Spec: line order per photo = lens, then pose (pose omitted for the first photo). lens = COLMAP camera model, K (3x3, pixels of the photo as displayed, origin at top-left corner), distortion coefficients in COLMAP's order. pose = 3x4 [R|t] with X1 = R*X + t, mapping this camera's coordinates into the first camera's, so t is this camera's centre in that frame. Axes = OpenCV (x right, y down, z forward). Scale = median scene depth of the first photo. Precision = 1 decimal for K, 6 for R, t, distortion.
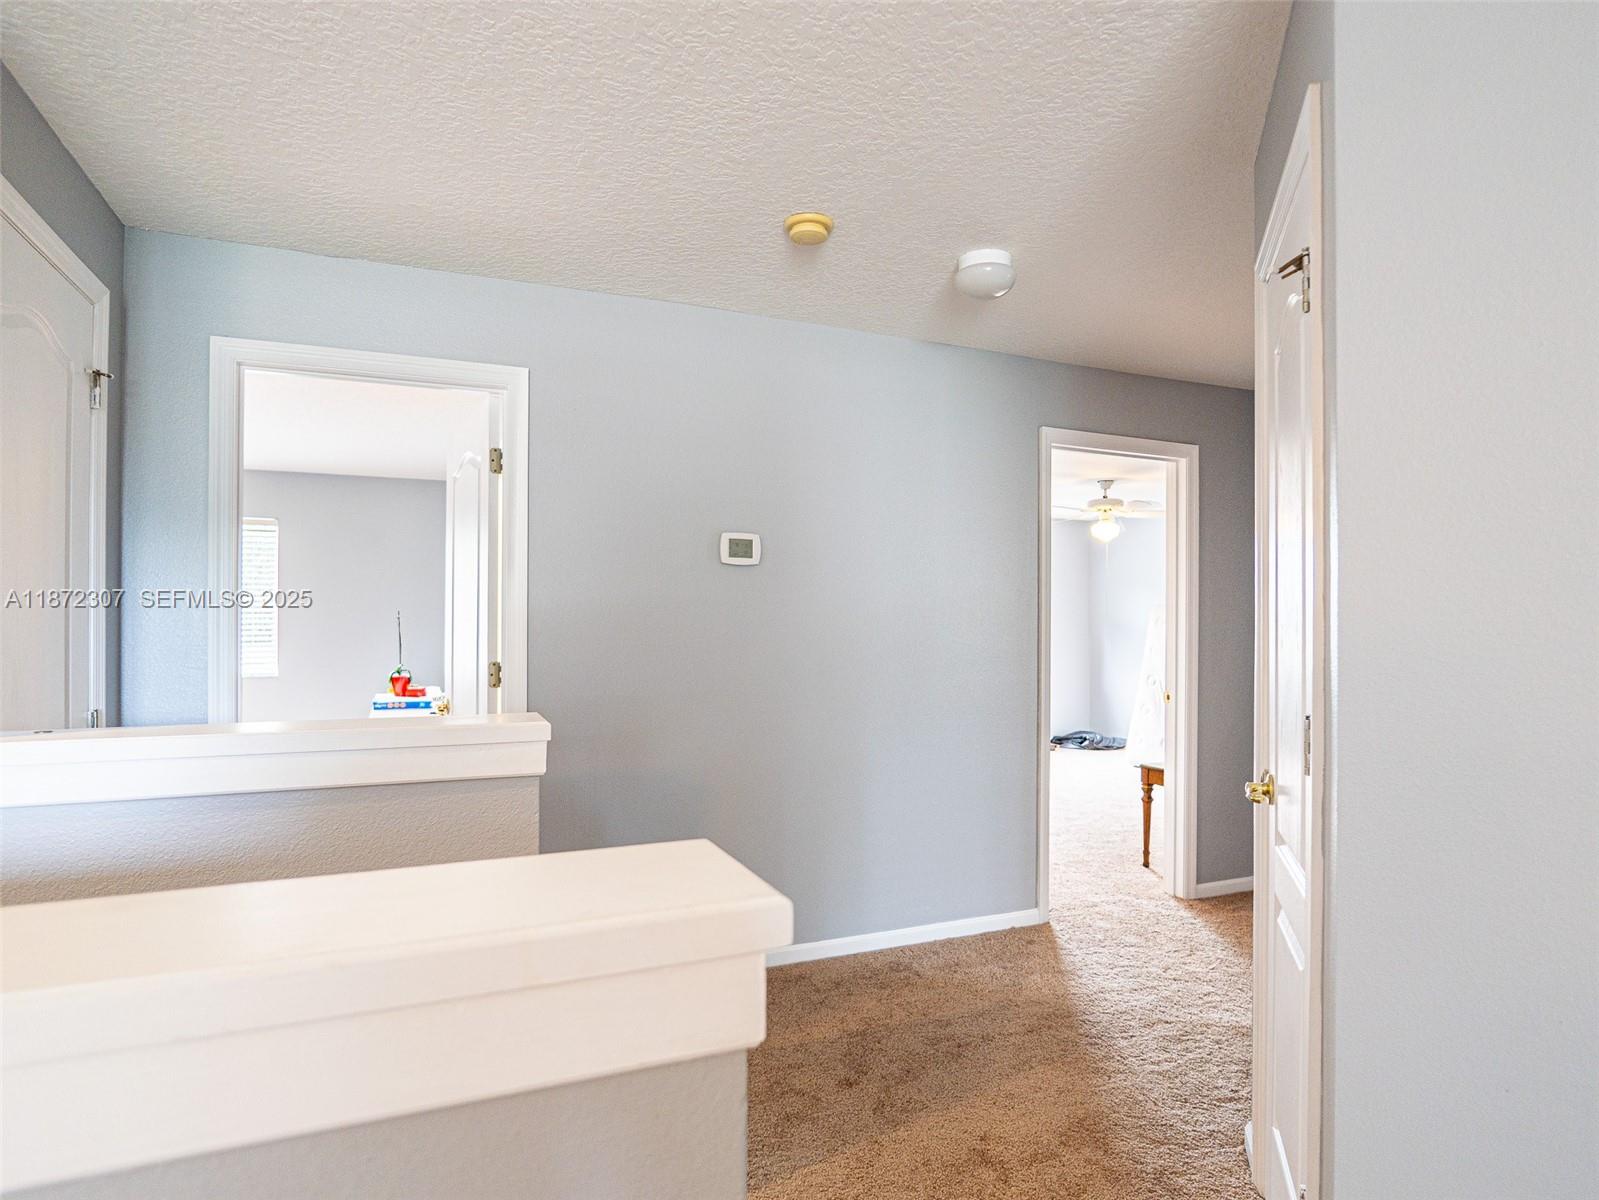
lens RADIAL K [[875.1, 0, 799.5], [0, 875.1, 600.0], [0, 0, 1]] dist [-0.001818, 0.000454]
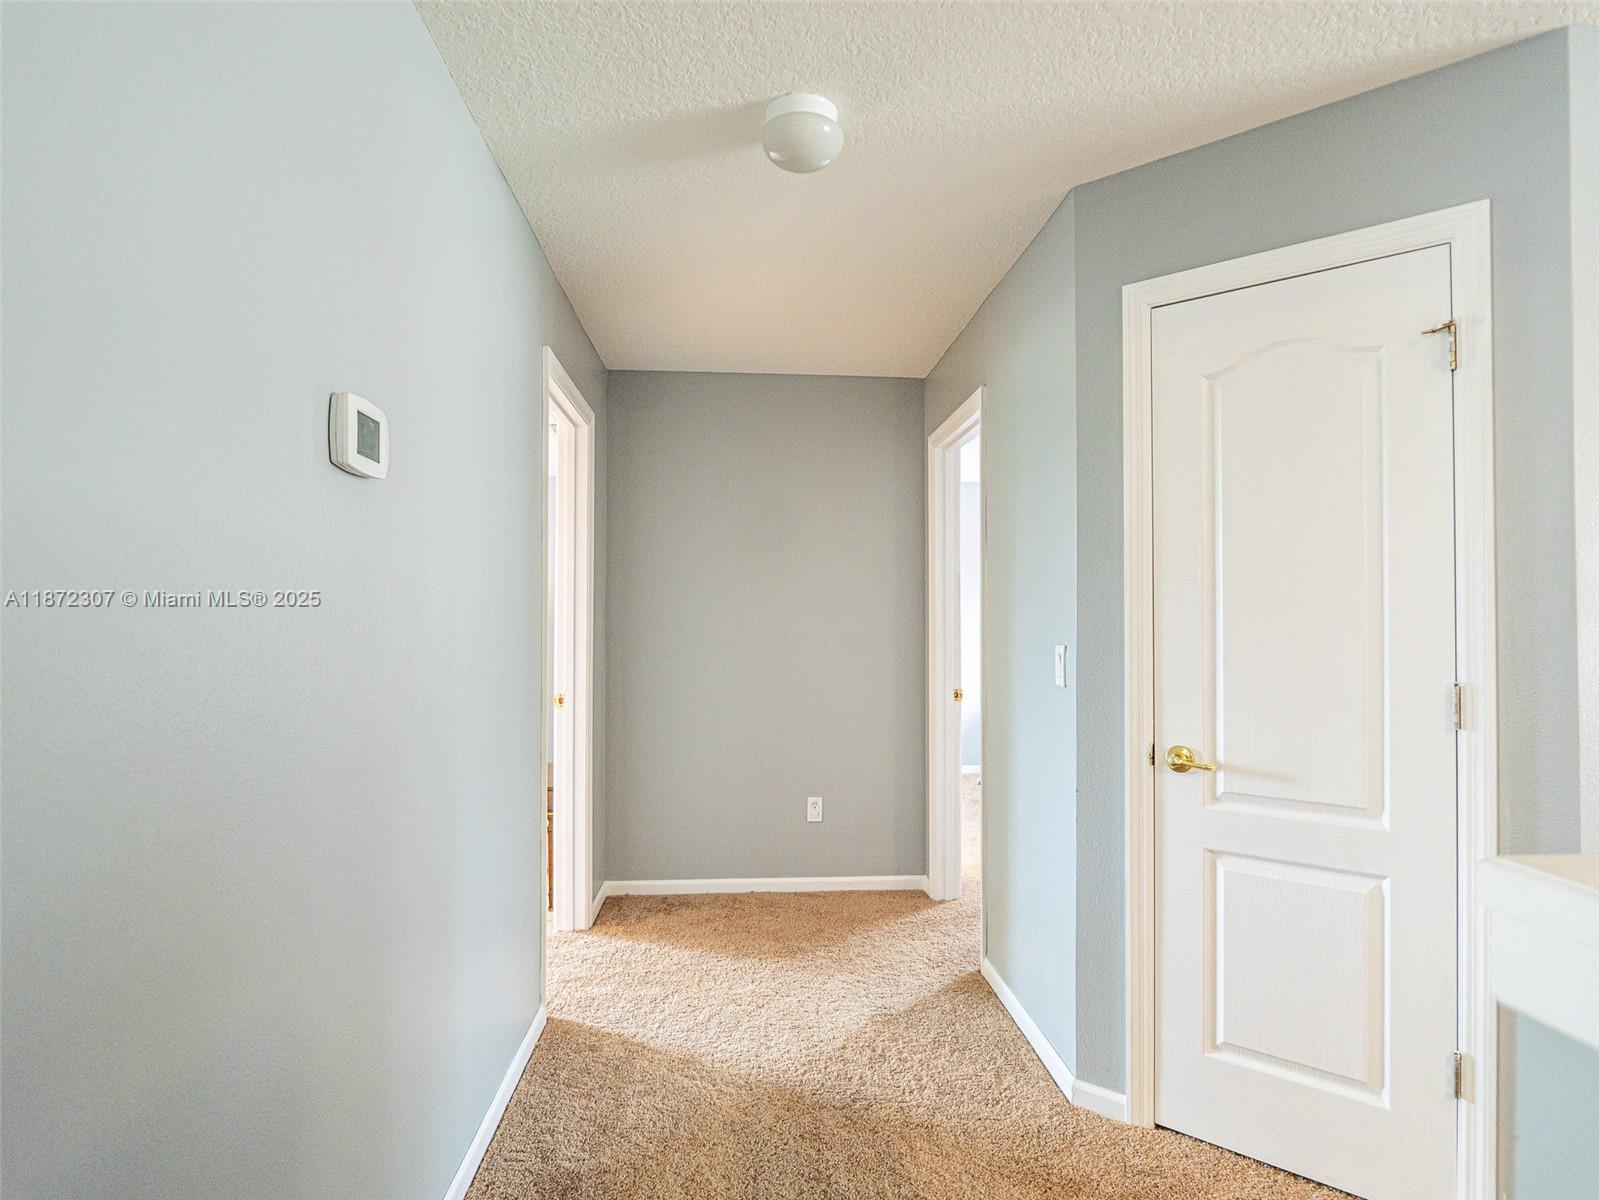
lens RADIAL K [[875.1, 0, 799.5], [0, 875.1, 600.0], [0, 0, 1]] dist [-0.001818, 0.000454]
pose [[0.331211, 0.013239, 0.943464, -0.381869], [-0.021903, 0.999740, -0.006340, 0.010066], [-0.943303, -0.018565, 0.331415, 0.589627]]
